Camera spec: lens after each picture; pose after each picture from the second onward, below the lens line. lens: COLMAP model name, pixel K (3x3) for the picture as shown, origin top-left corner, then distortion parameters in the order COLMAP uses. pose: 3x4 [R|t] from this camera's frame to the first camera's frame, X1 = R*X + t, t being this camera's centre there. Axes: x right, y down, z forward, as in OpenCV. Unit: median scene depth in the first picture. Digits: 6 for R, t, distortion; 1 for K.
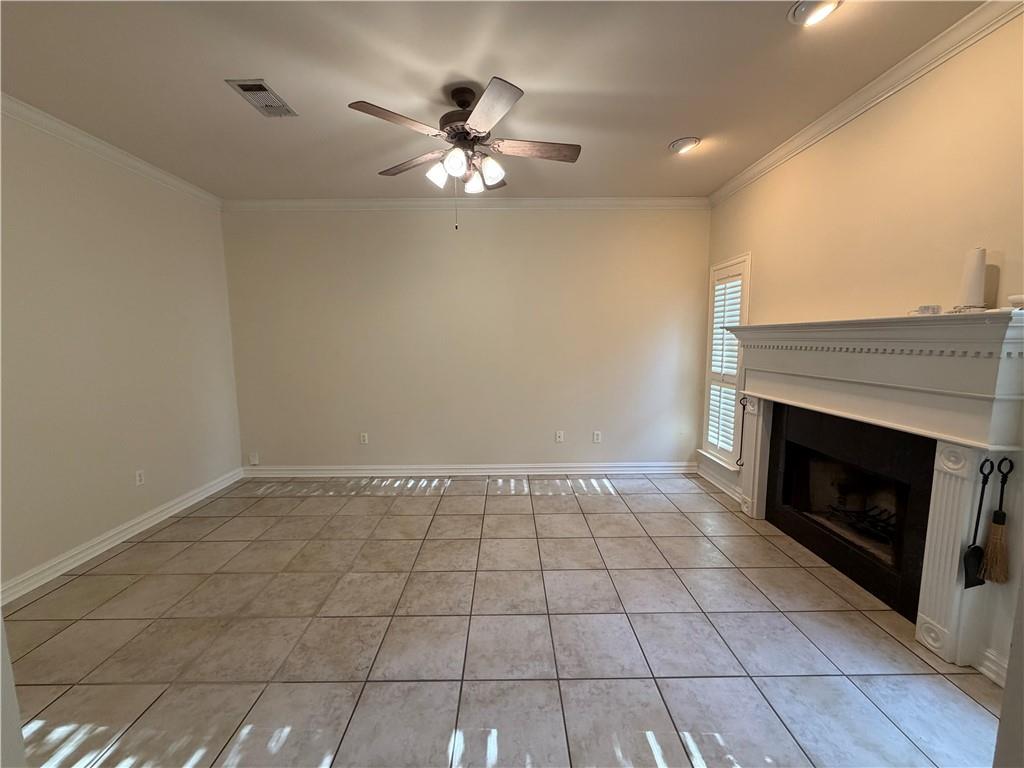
lens RADIAL K [[408.5, 0, 508.0], [0, 408.5, 385.6], [0, 0, 1]] dist [-0.000346, 0.000255]
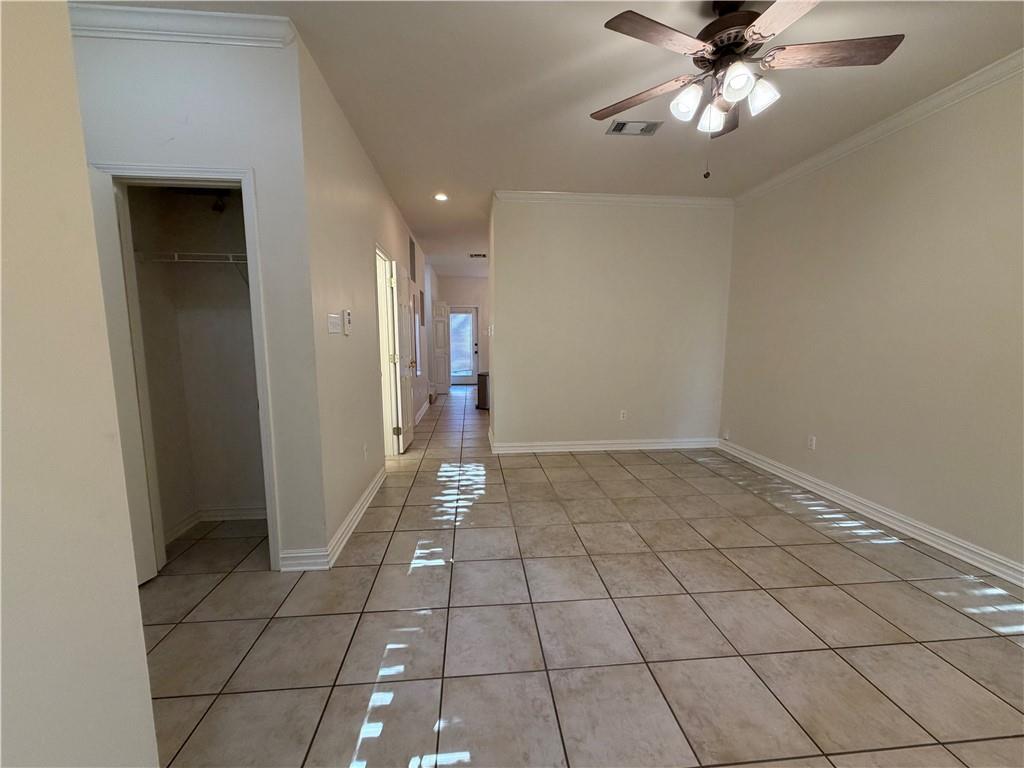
lens RADIAL K [[408.5, 0, 514.6], [0, 408.5, 390.5], [0, 0, 1]] dist [-0.000346, 0.000255]
pose [[0.094064, 0.142360, -0.985335, 0.457079], [-0.119701, 0.984161, 0.130763, -0.012435], [0.988344, 0.105646, 0.109614, 0.364641]]
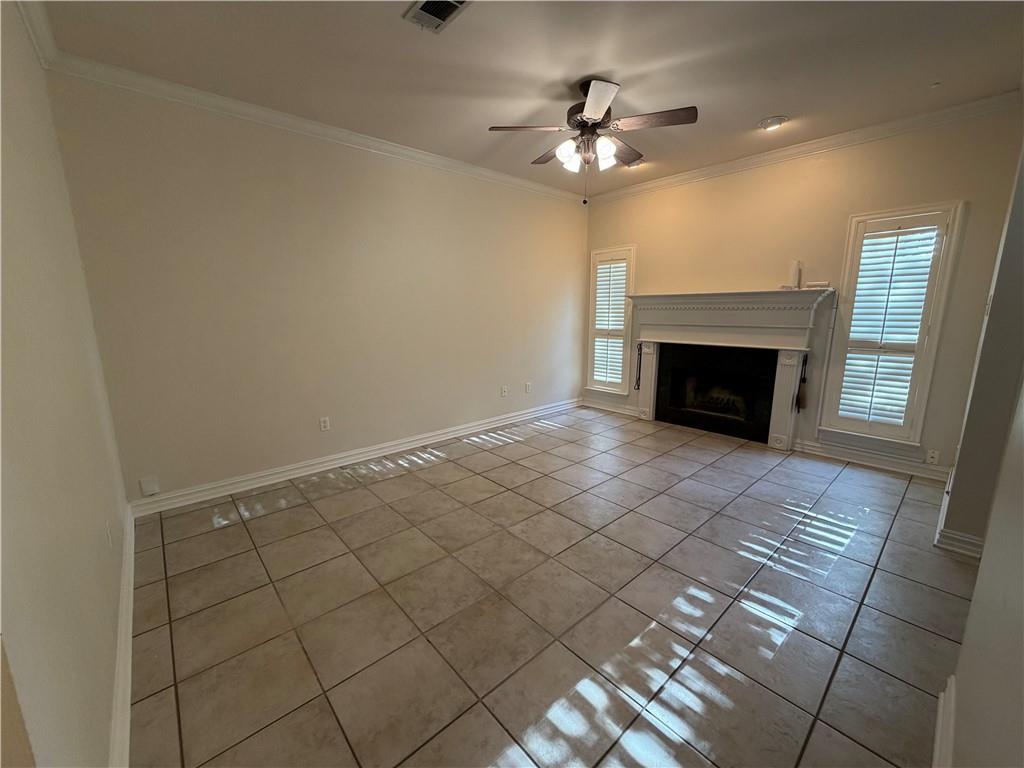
lens RADIAL K [[408.5, 0, 513.9], [0, 408.5, 384.5], [0, 0, 1]] dist [-0.000346, 0.000255]
pose [[0.750122, -0.118556, 0.650585, -0.702734], [0.077728, 0.992786, 0.091295, 0.005800], [-0.656715, -0.017914, 0.753926, 0.157303]]
